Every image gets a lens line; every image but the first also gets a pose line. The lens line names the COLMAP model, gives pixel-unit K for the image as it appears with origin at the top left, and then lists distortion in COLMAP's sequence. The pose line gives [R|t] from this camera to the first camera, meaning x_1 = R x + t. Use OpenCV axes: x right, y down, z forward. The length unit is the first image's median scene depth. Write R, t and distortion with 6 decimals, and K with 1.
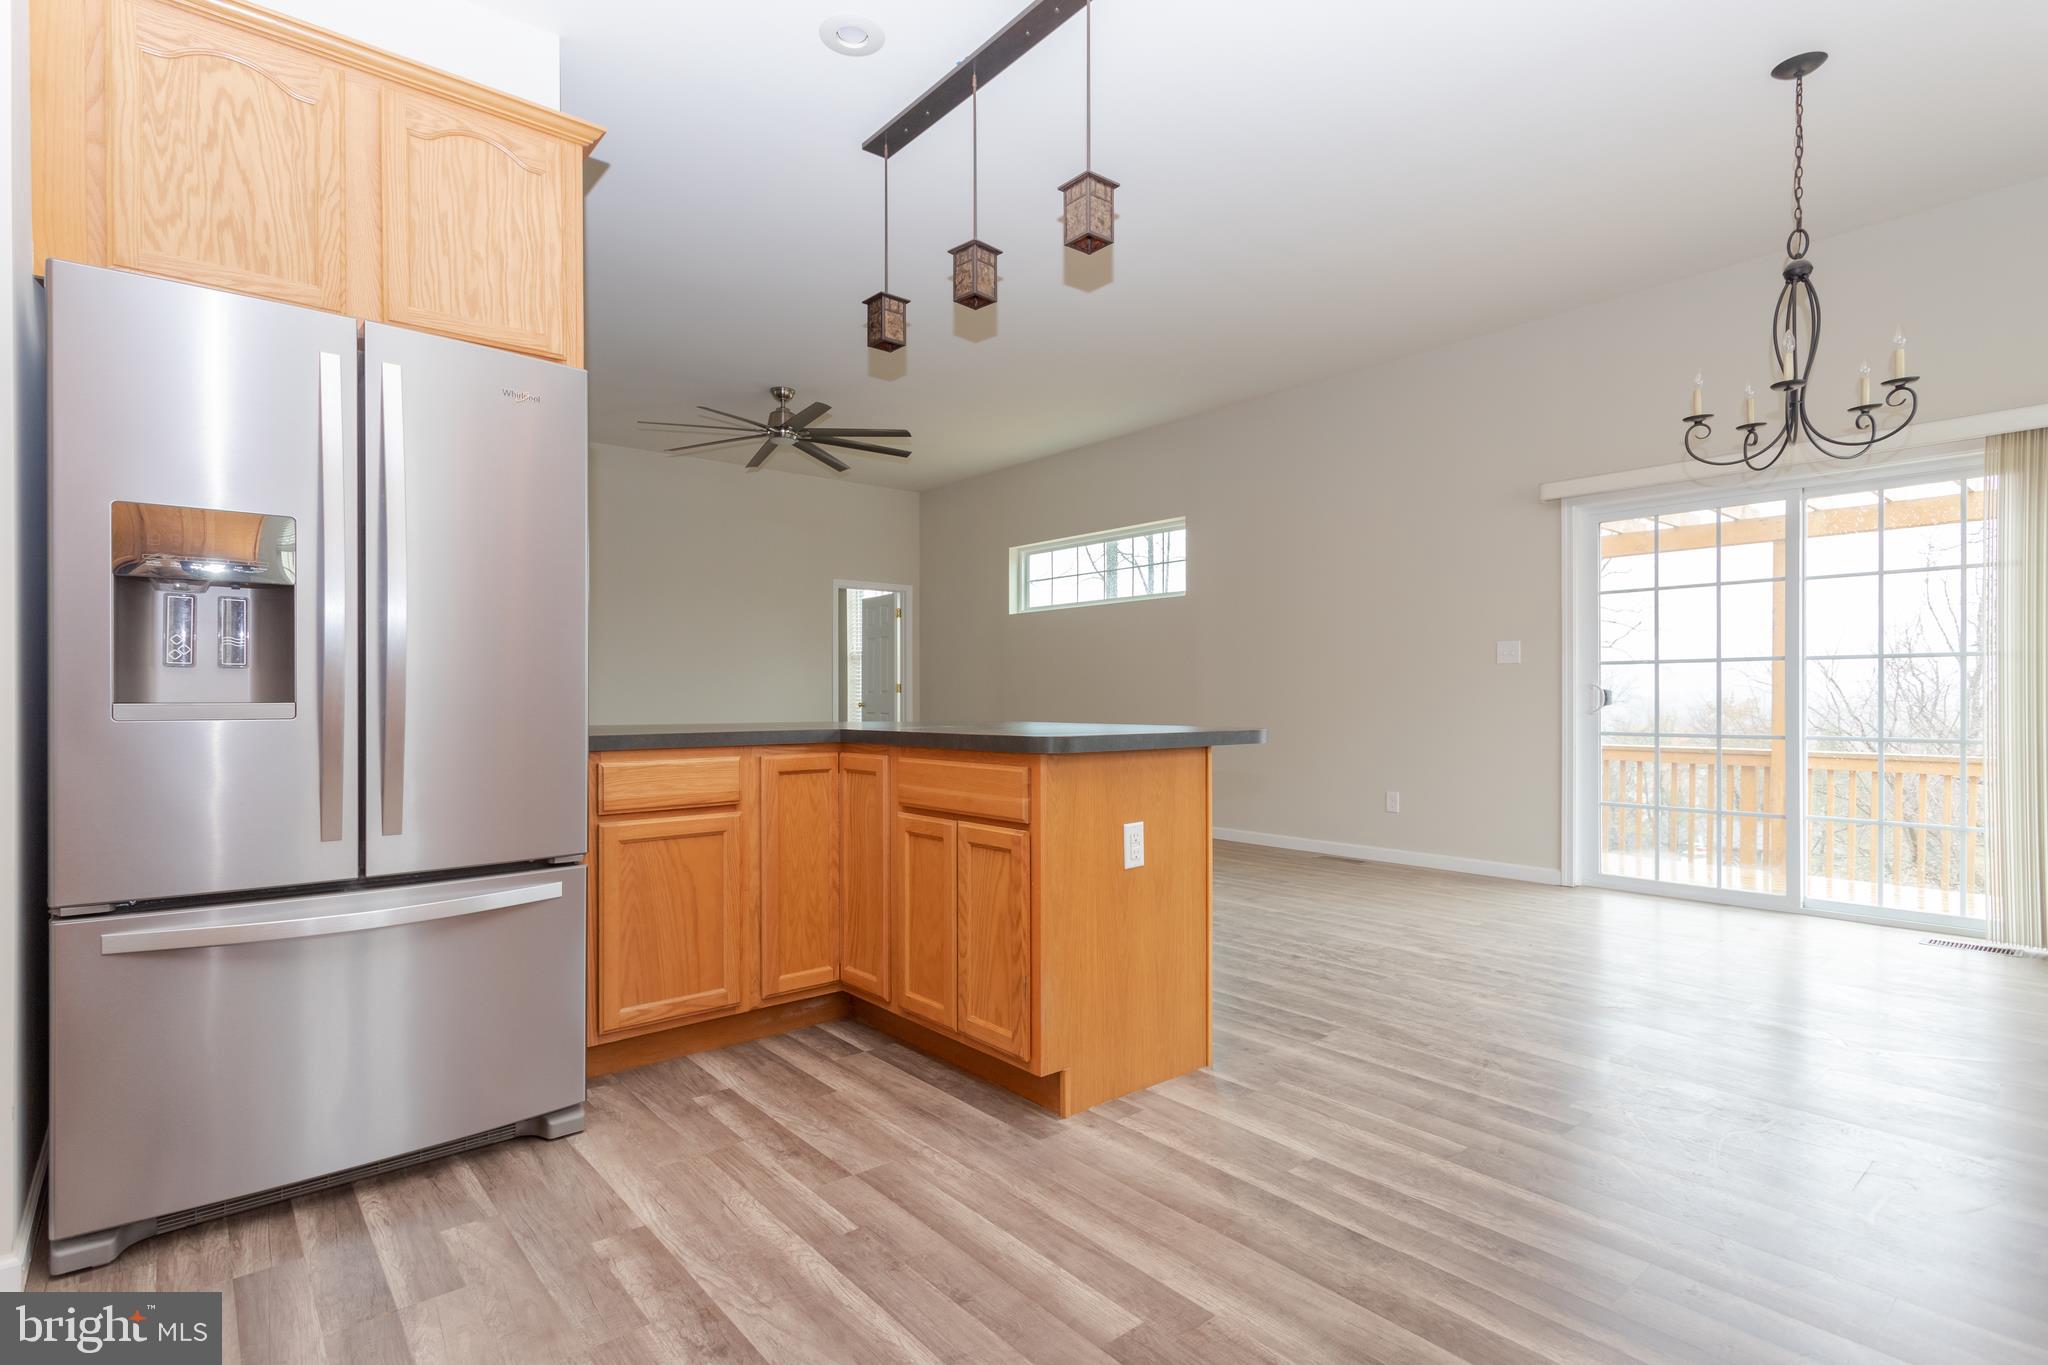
lens RADIAL K [[994.6, 0, 1011.2], [0, 994.6, 686.6], [0, 0, 1]] dist [0.009294, 0.000974]
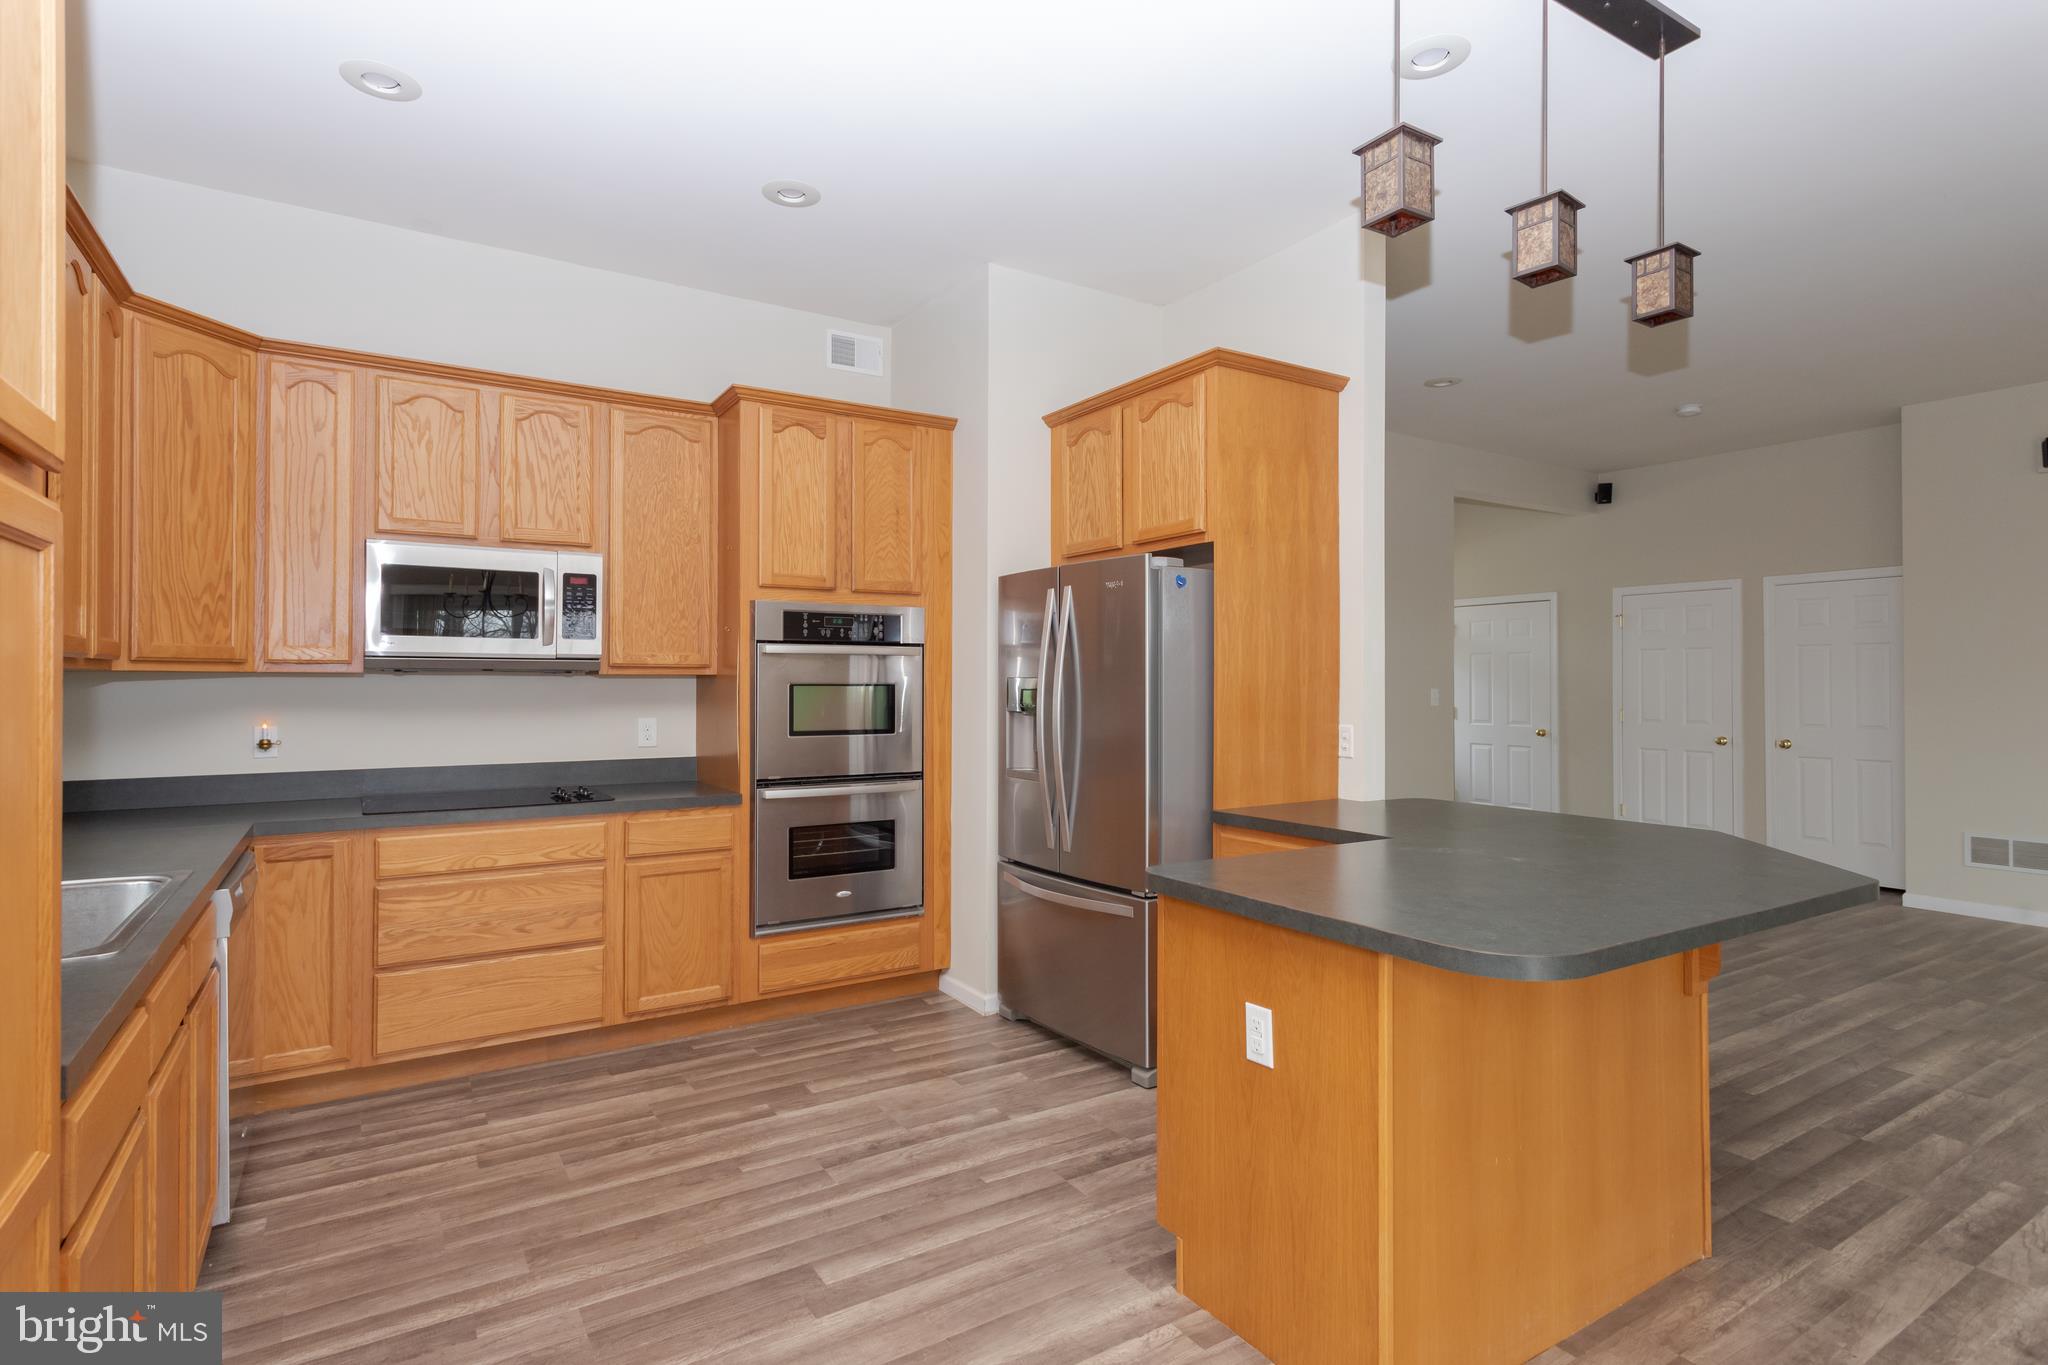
lens RADIAL K [[1022.3, 0, 1009.1], [0, 1022.3, 673.0], [0, 0, 1]] dist [0.006743, 0.000590]
pose [[-0.133956, -0.011173, -0.990924, 1.004372], [0.007601, 0.999895, -0.012301, -0.125147], [0.990958, -0.009179, -0.133857, 0.963053]]
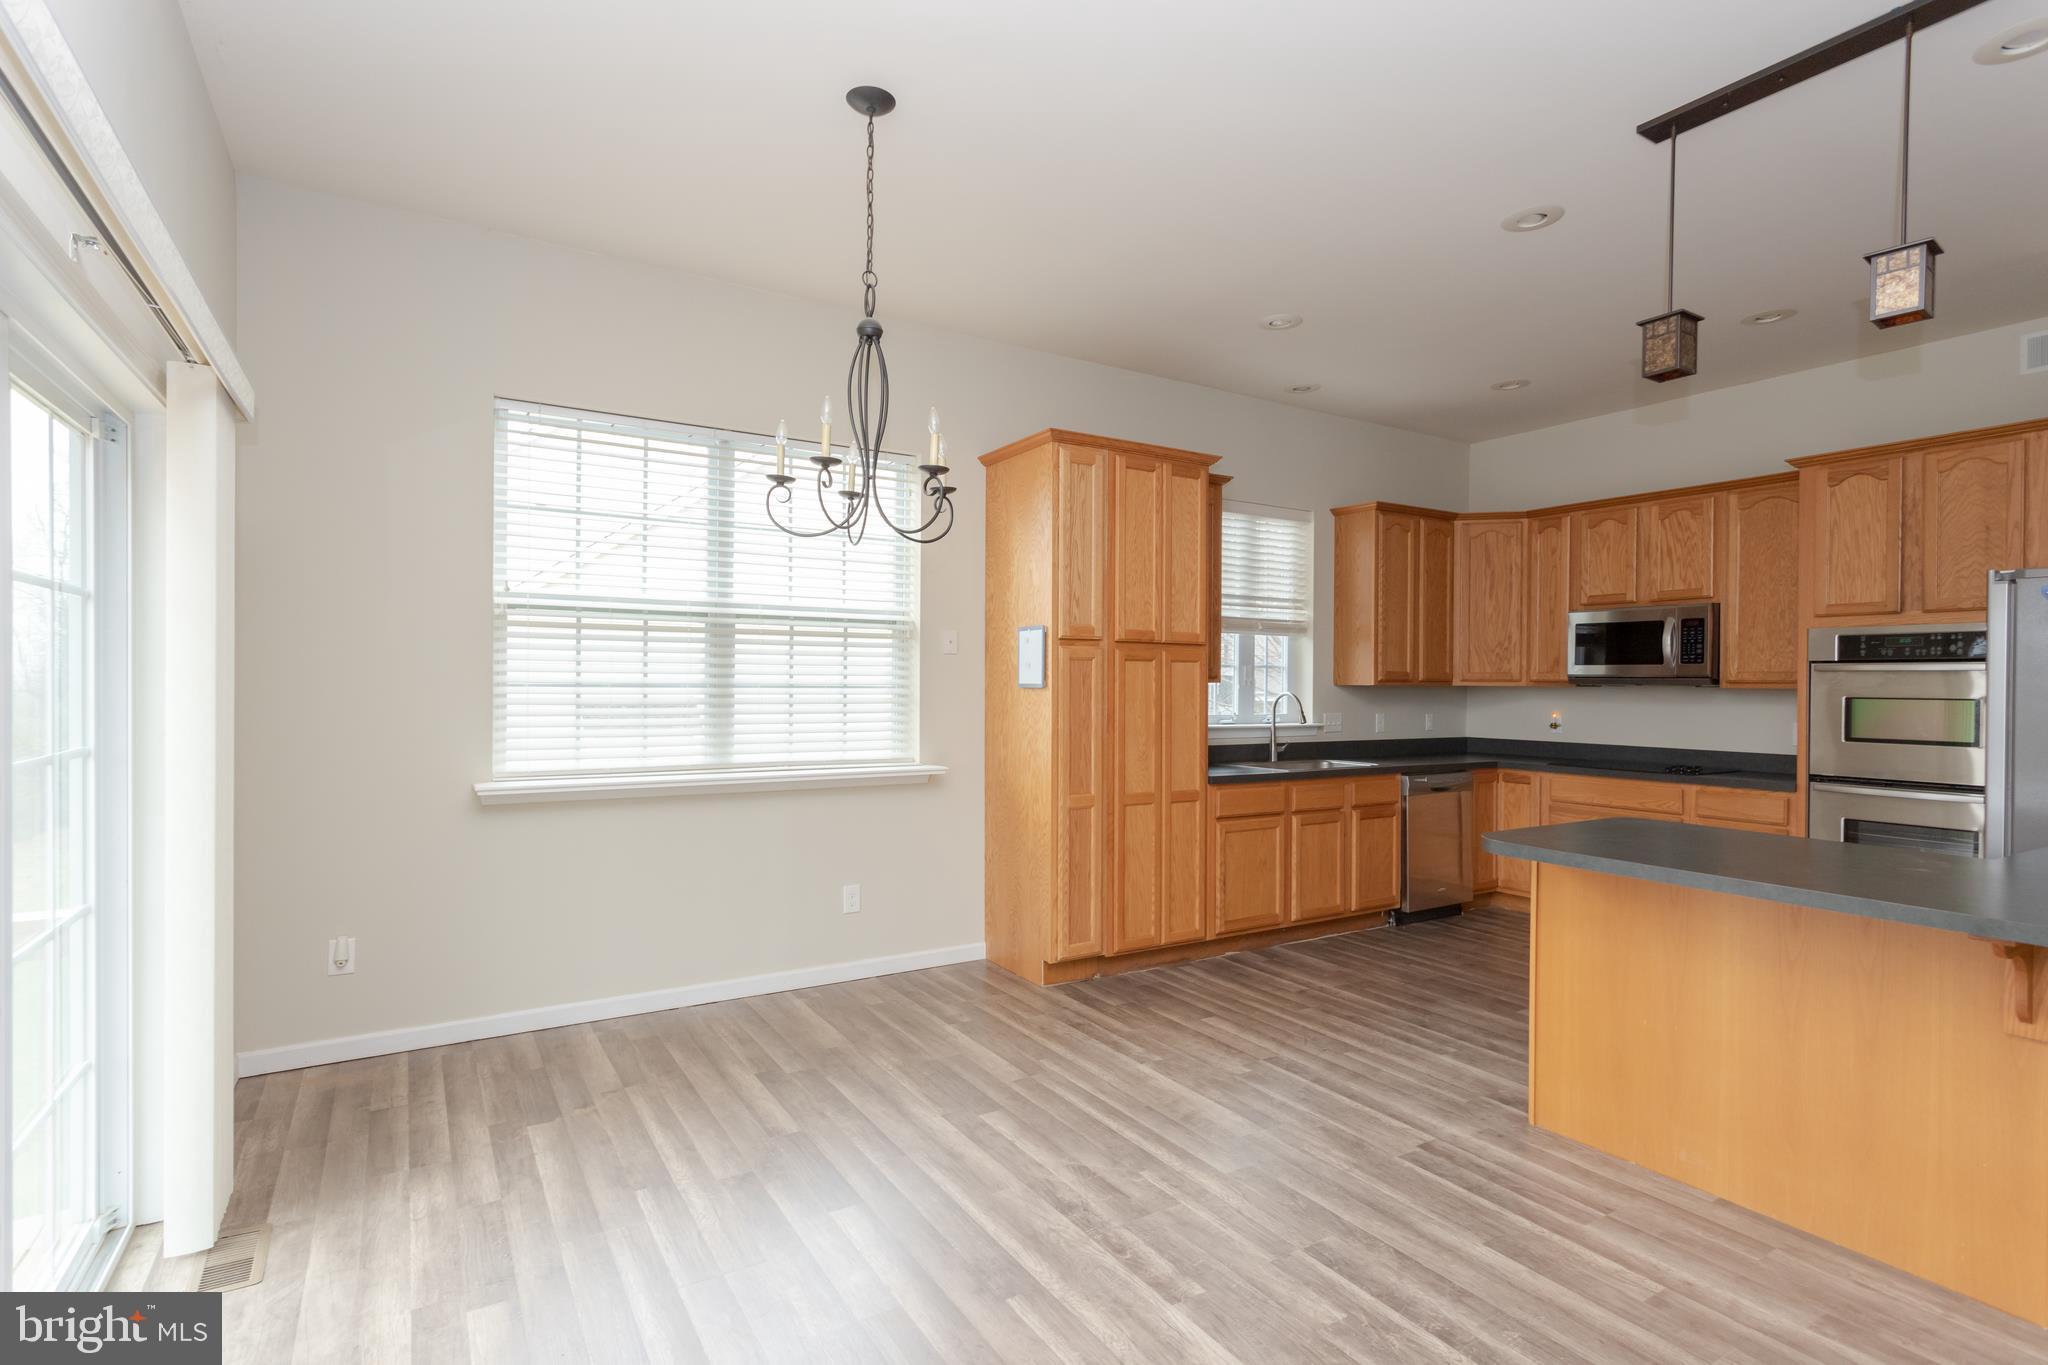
lens RADIAL K [[994.6, 0, 1011.2], [0, 994.6, 686.6], [0, 0, 1]] dist [0.009294, 0.000974]
pose [[-0.989322, -0.010892, 0.145341, 0.708993], [-0.011573, 0.999926, -0.003841, -0.124770], [-0.145289, -0.005482, -0.989374, 2.510080]]
